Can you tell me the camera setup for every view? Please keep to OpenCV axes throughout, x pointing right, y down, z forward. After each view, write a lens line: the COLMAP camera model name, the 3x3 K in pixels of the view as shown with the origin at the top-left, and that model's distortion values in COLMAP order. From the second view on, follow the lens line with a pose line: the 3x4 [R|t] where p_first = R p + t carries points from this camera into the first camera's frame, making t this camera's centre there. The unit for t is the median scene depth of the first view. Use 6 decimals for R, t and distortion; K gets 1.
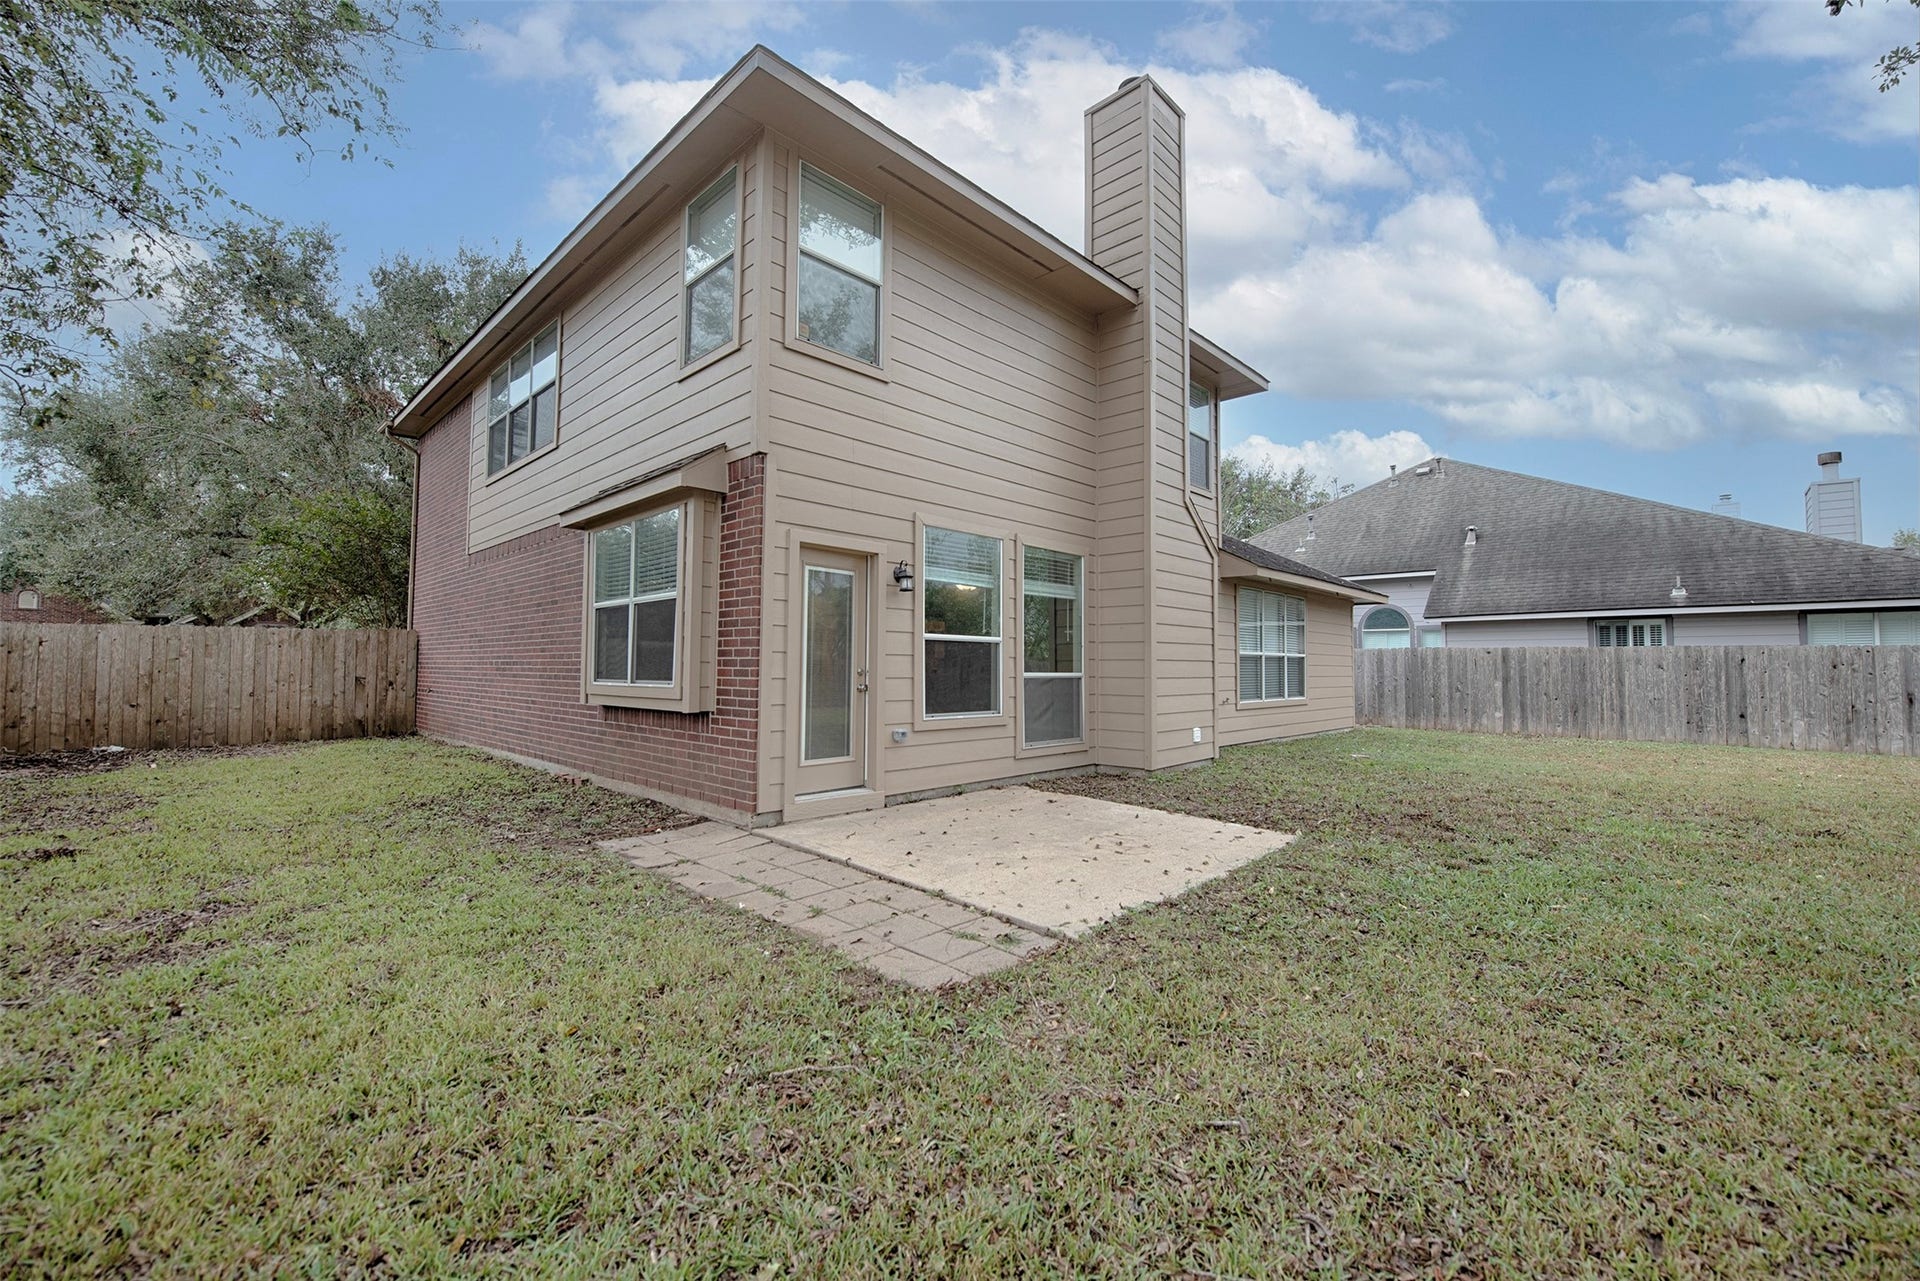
lens RADIAL K [[770.6, 0, 994.1], [0, 770.6, 637.6], [0, 0, 1]] dist [-0.013913, -0.002573]
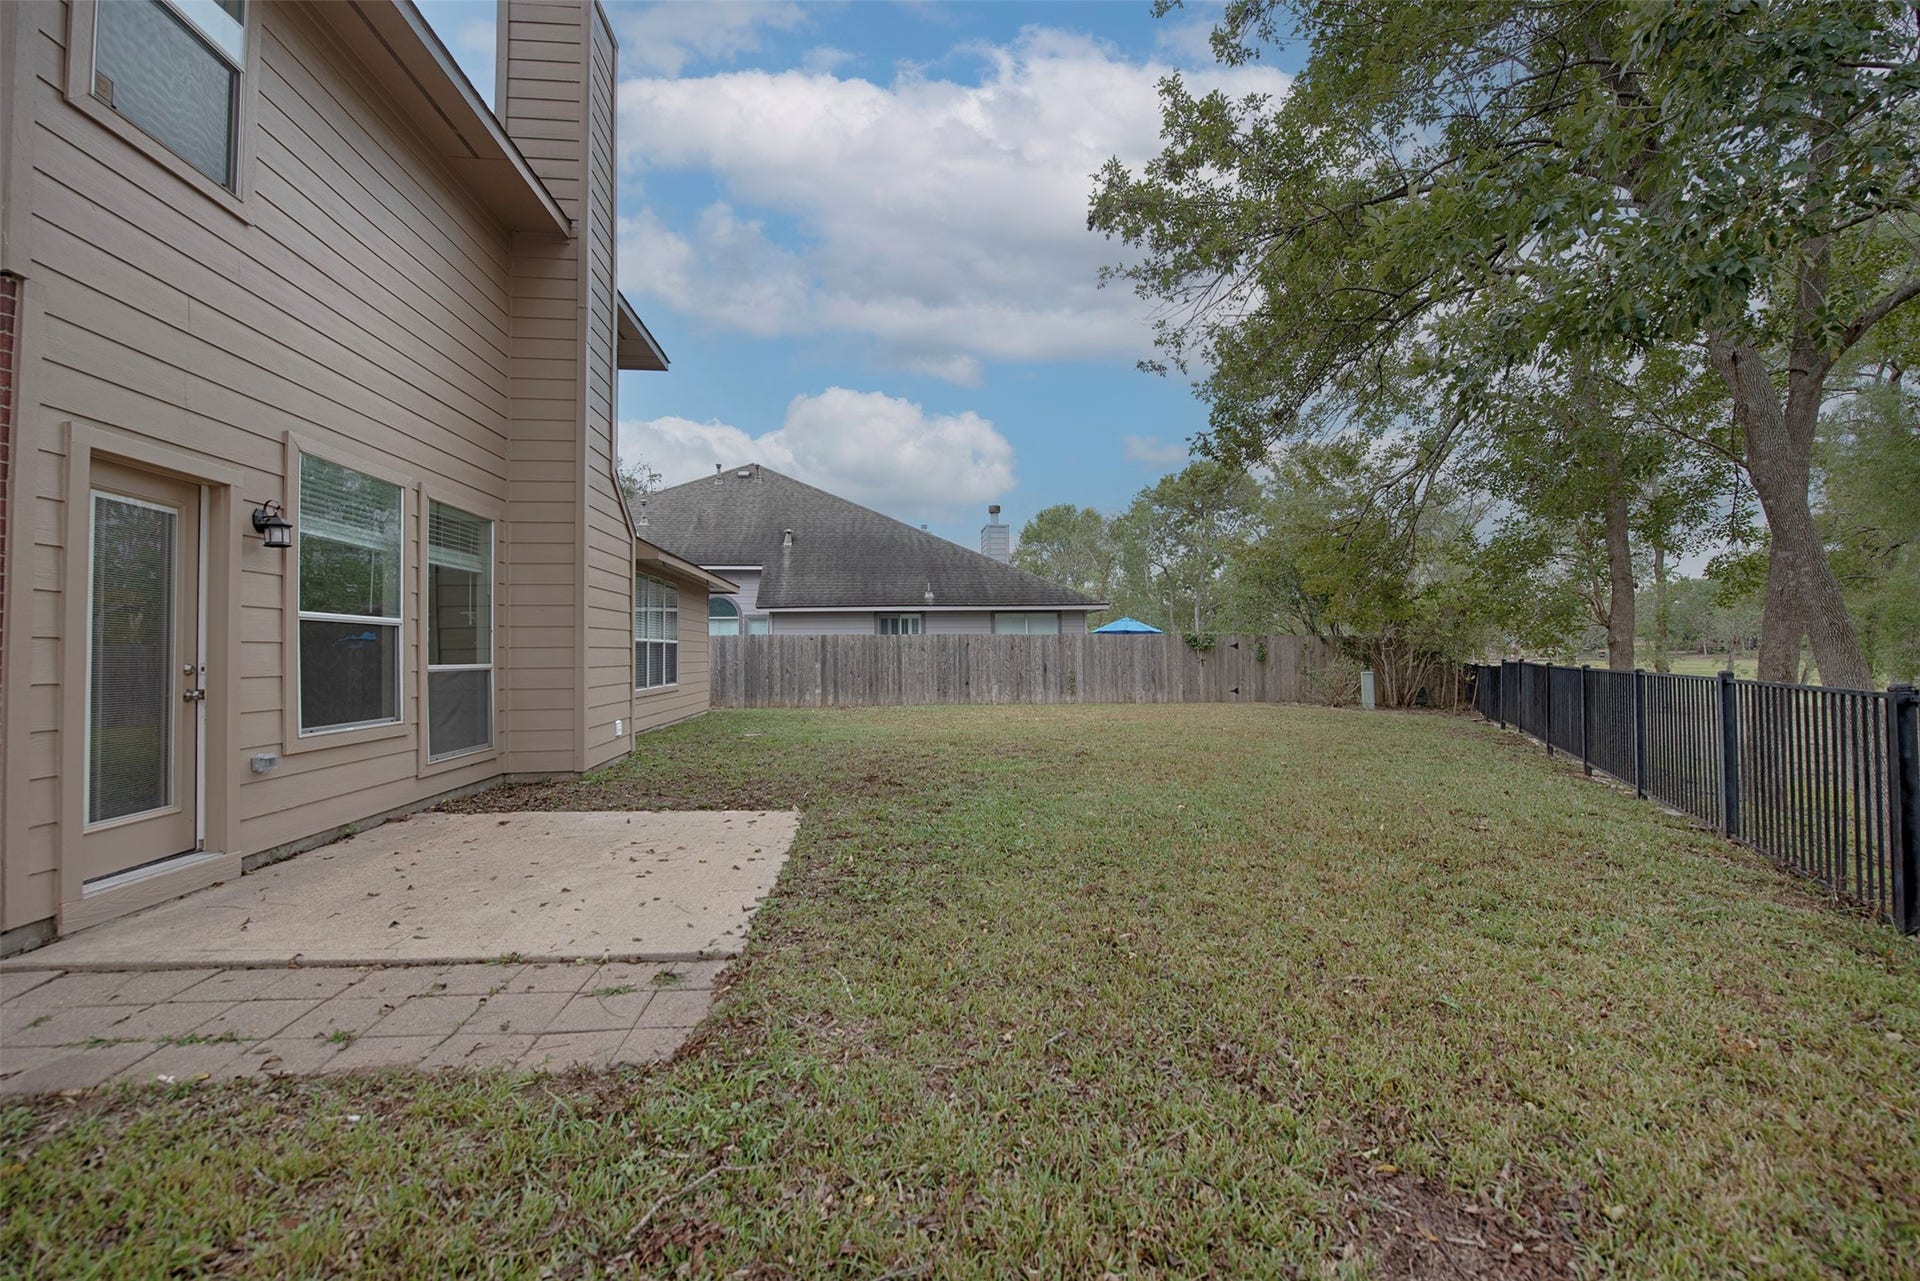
lens RADIAL K [[770.6, 0, 967.0], [0, 770.6, 635.6], [0, 0, 1]] dist [-0.013913, -0.002573]
pose [[0.647947, 0.002843, 0.761681, -0.199480], [-0.014302, 0.999862, 0.008435, 0.002084], [-0.761552, -0.016359, 0.647898, 0.100913]]
